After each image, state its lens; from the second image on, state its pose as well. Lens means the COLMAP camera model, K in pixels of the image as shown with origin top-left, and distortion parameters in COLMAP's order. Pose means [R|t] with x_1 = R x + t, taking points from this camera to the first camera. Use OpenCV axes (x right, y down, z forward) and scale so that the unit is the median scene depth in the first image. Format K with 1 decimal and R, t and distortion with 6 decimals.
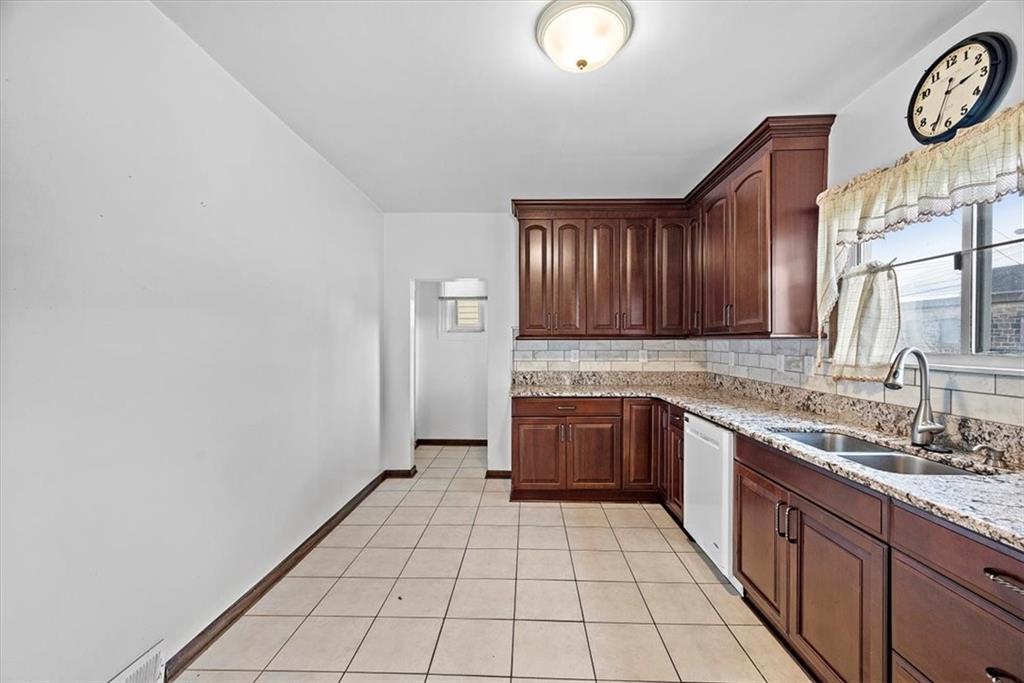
lens RADIAL K [[403.0, 0, 513.1], [0, 403.0, 343.9], [0, 0, 1]] dist [0.000342, -0.000104]
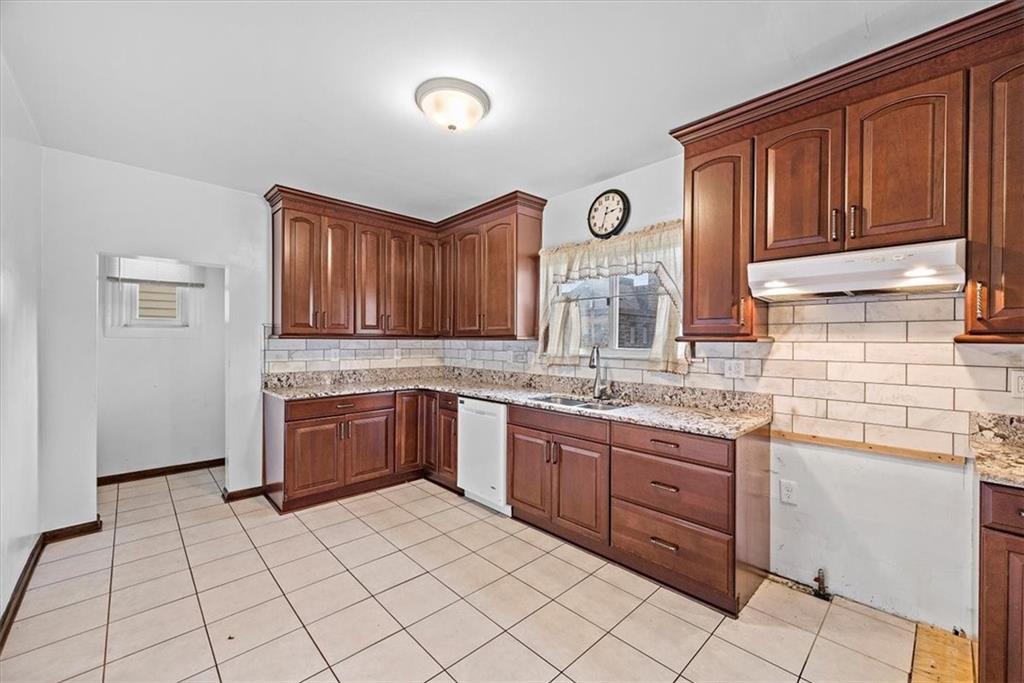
lens RADIAL K [[409.3, 0, 512.0], [0, 409.3, 341.5], [0, 0, 1]] dist [0.000588, 0.000185]
pose [[0.703800, 0.003458, 0.710389, -0.368942], [-0.002214, 0.999994, -0.002675, -0.002968], [-0.710394, 0.000310, 0.703804, -0.035814]]
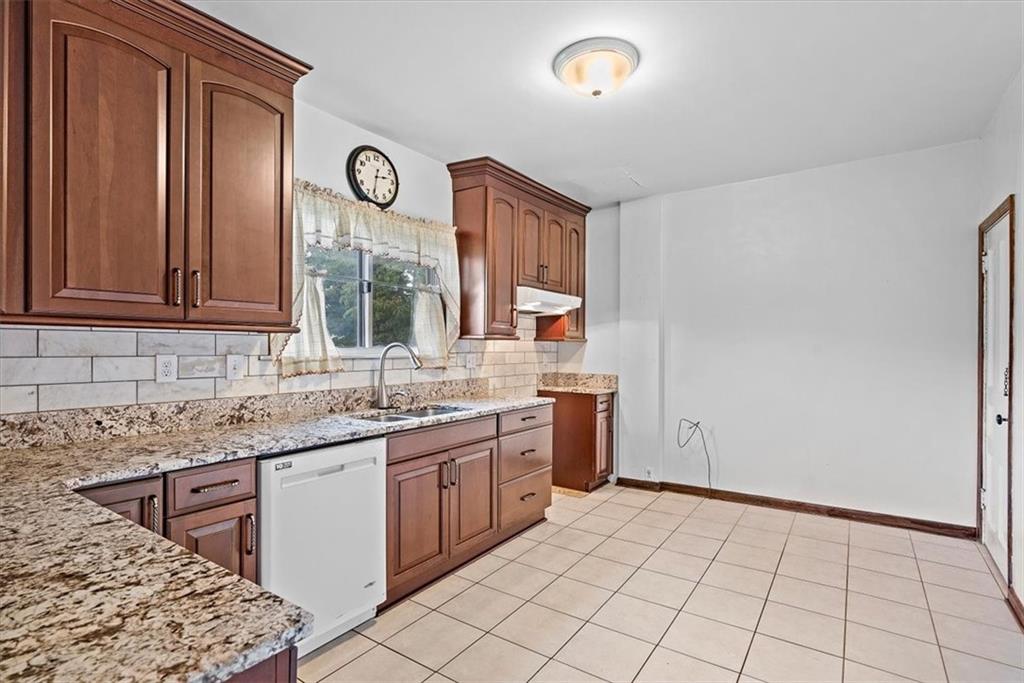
lens RADIAL K [[503.5, 0, 517.6], [0, 503.5, 347.7], [0, 0, 1]] dist [-0.000320, -0.000035]
pose [[-0.845364, -0.007332, 0.534141, -0.237814], [-0.003583, 0.999961, 0.008056, 0.005846], [-0.534179, 0.004896, -0.845357, 1.367962]]
